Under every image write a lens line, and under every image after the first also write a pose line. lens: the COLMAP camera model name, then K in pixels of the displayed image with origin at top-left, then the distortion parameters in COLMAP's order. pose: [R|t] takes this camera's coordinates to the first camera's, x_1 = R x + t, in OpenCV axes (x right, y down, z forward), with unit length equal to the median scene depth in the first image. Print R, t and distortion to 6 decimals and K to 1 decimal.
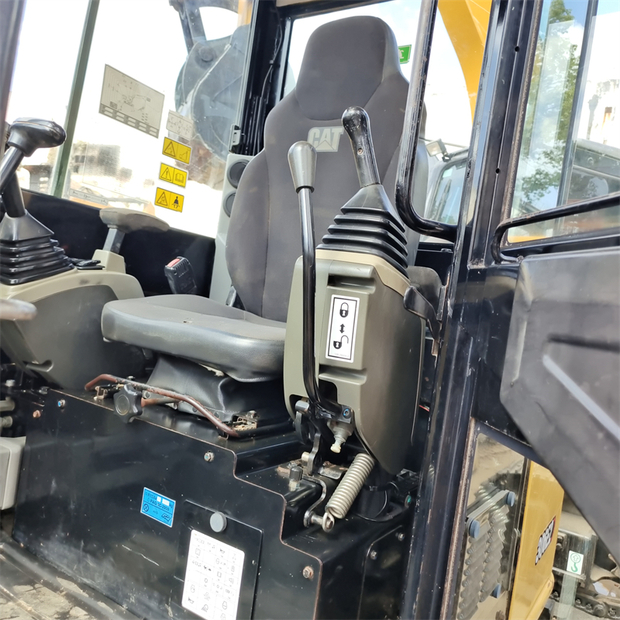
lens RADIAL K [[553.8, 0, 323.9], [0, 553.8, 310.1], [0, 0, 1]] dist [0.027477, -0.013090]
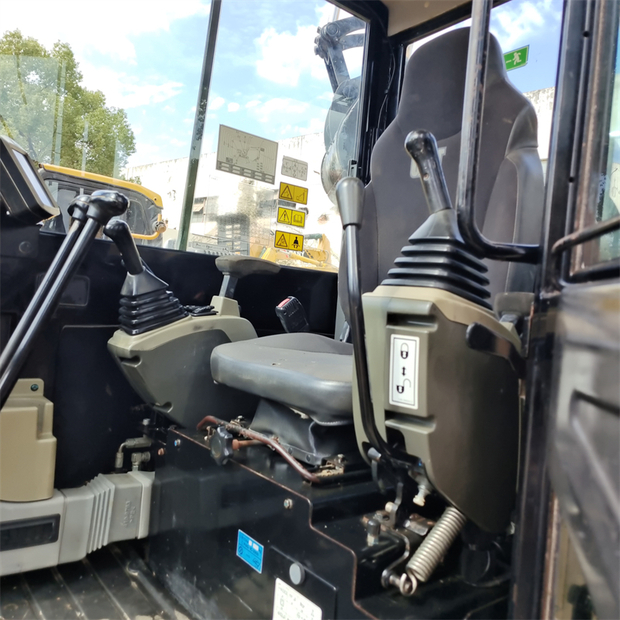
lens RADIAL K [[553.8, 0, 323.9], [0, 553.8, 310.1], [0, 0, 1]] dist [0.027477, -0.013090]
pose [[0.950281, -0.060963, -0.305369, 0.154630], [0.047540, 0.997556, -0.051208, -0.021583], [0.307744, 0.034145, 0.950856, 0.065437]]
